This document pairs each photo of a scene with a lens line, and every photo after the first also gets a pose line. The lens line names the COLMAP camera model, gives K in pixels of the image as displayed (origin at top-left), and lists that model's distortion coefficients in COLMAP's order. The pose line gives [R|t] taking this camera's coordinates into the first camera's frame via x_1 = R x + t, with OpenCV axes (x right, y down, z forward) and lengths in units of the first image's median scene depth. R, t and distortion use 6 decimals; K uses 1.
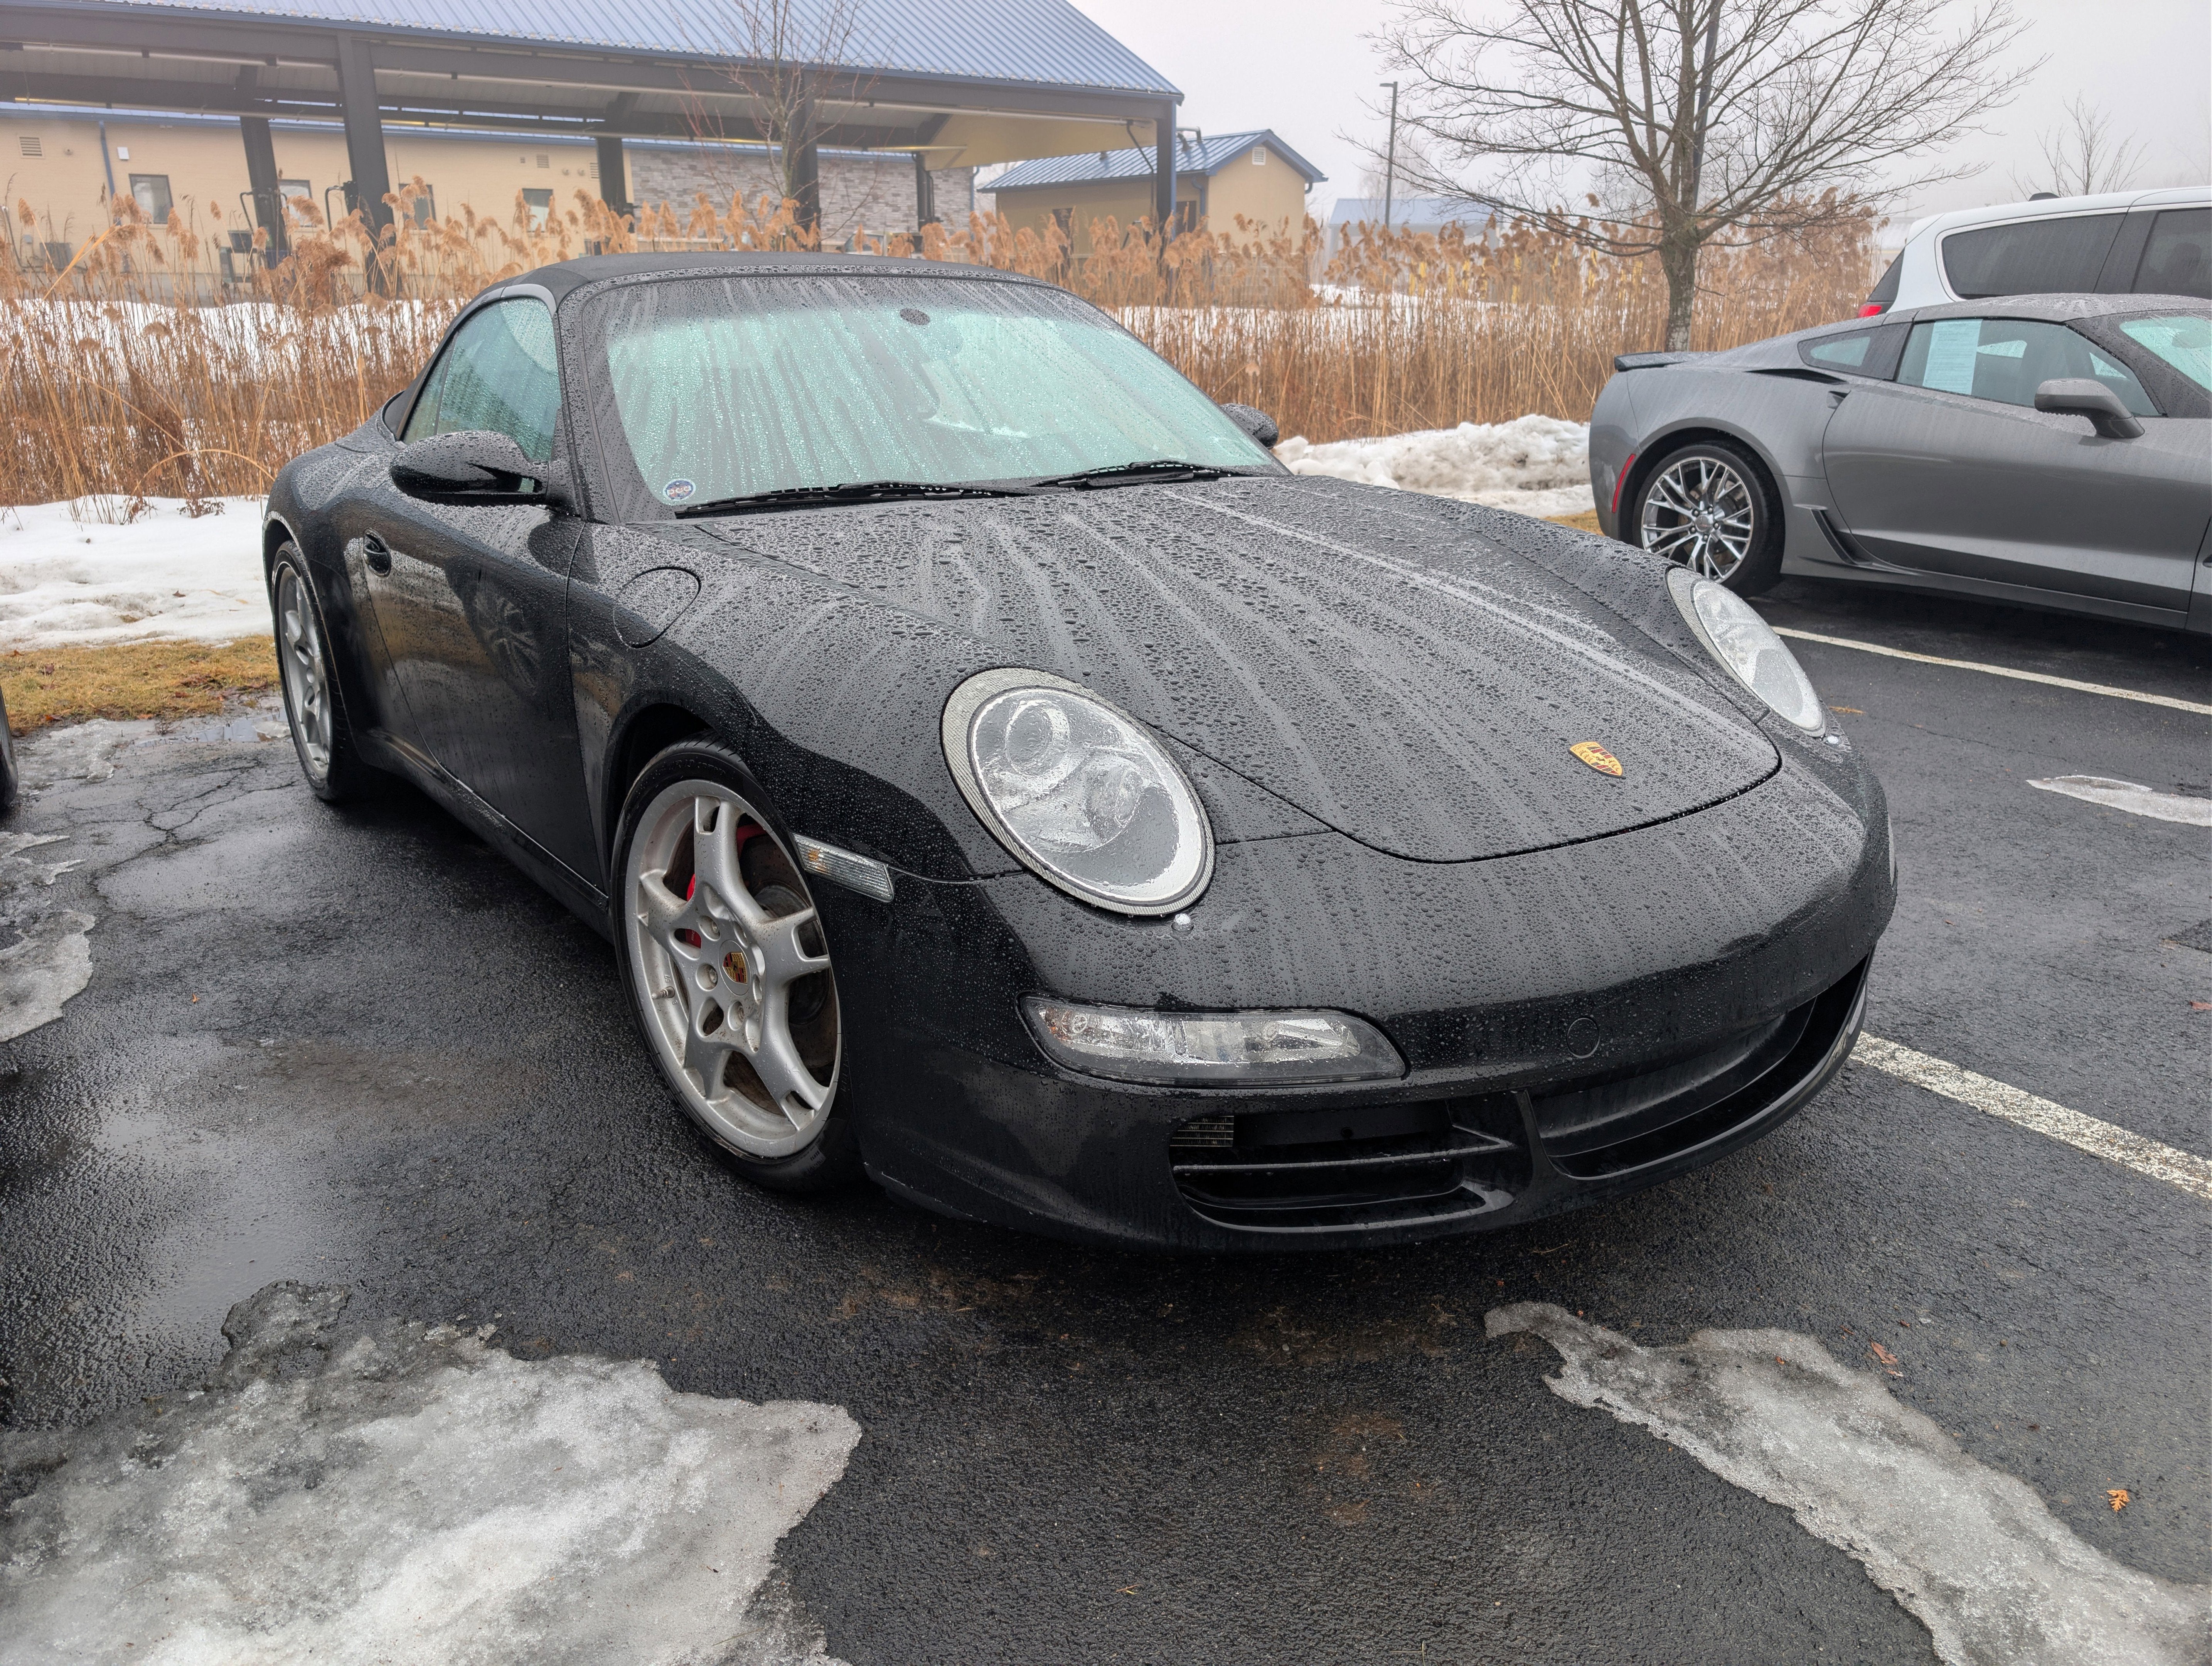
lens RADIAL K [[1598.5, 0, 1093.6], [0, 1598.5, 829.0], [0, 0, 1]] dist [0.002365, 0.006006]
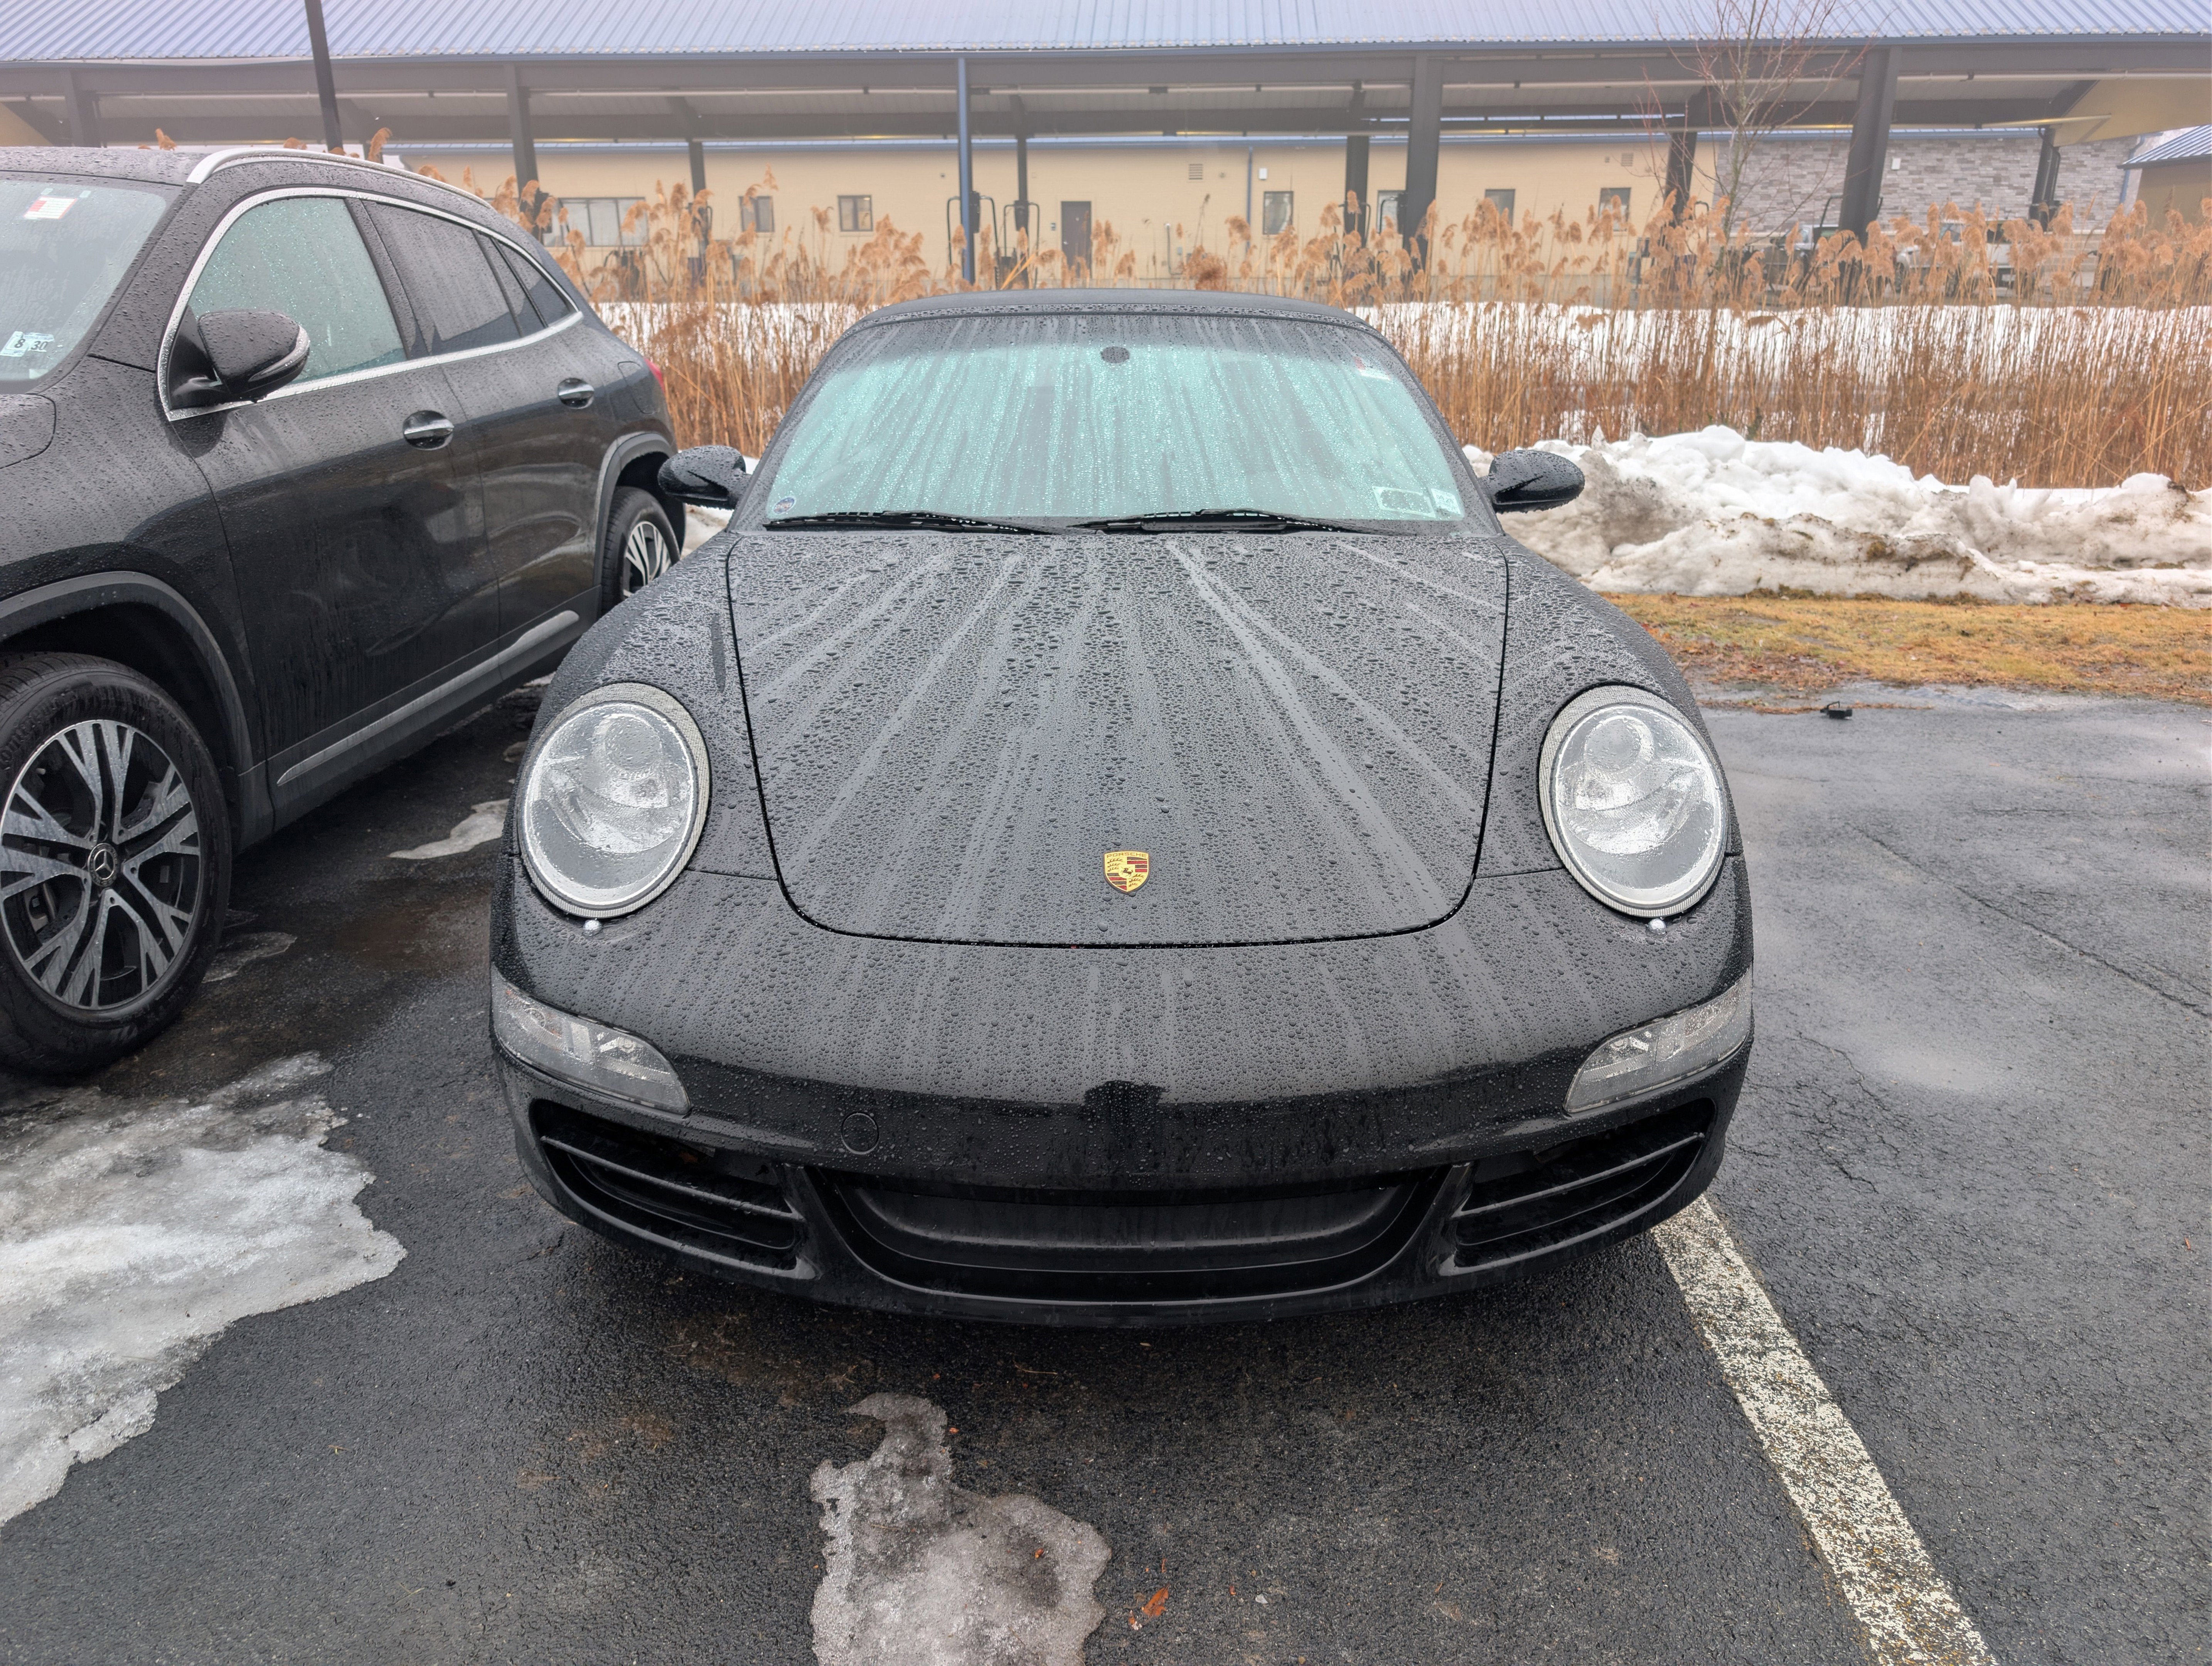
lens RADIAL K [[1581.5, 0, 1104.9], [0, 1581.5, 840.4], [0, 0, 1]] dist [0.017740, -0.011805]
pose [[0.808781, 0.187941, -0.557272, 0.701576], [-0.181578, 0.981068, 0.067339, -0.103973], [0.559377, 0.046726, 0.827595, 0.205460]]
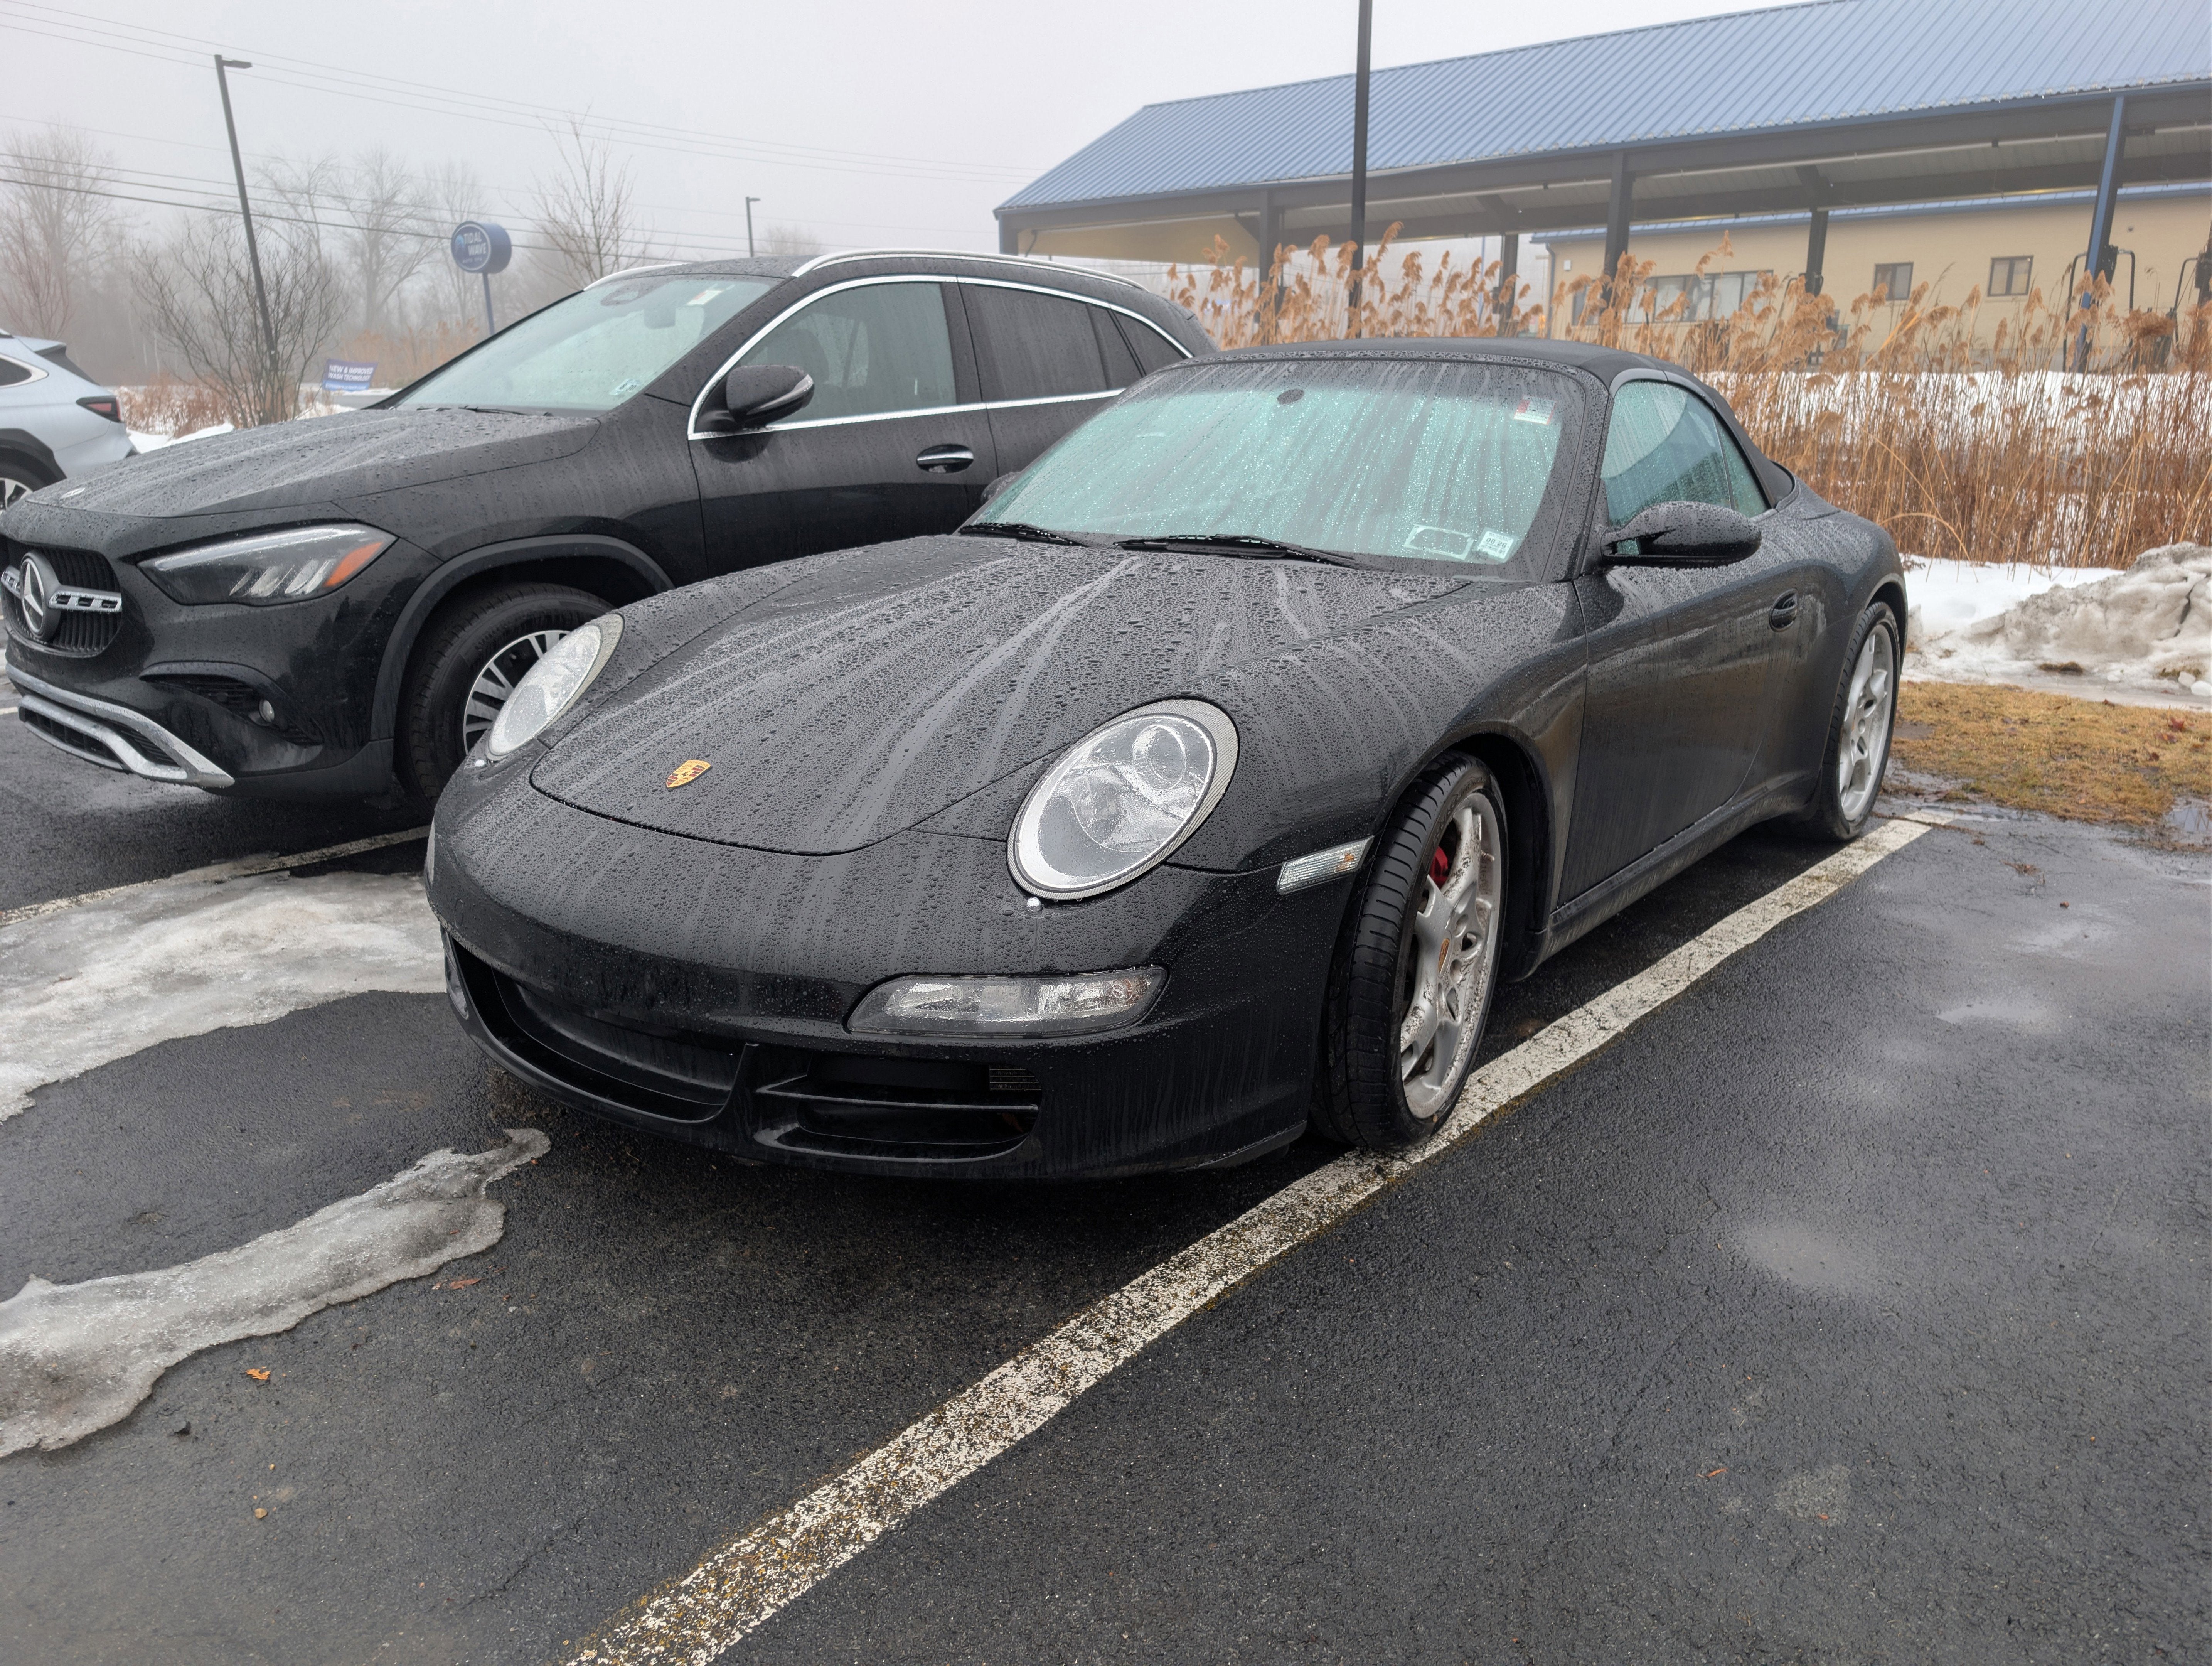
lens RADIAL K [[1572.5, 0, 1106.0], [0, 1572.5, 833.0], [0, 0, 1]] dist [0.002342, -0.005607]
pose [[0.272619, 0.263938, -0.925211, 1.288229], [-0.292682, 0.938811, 0.181577, -0.263978], [0.916524, 0.221292, 0.333188, 0.784589]]
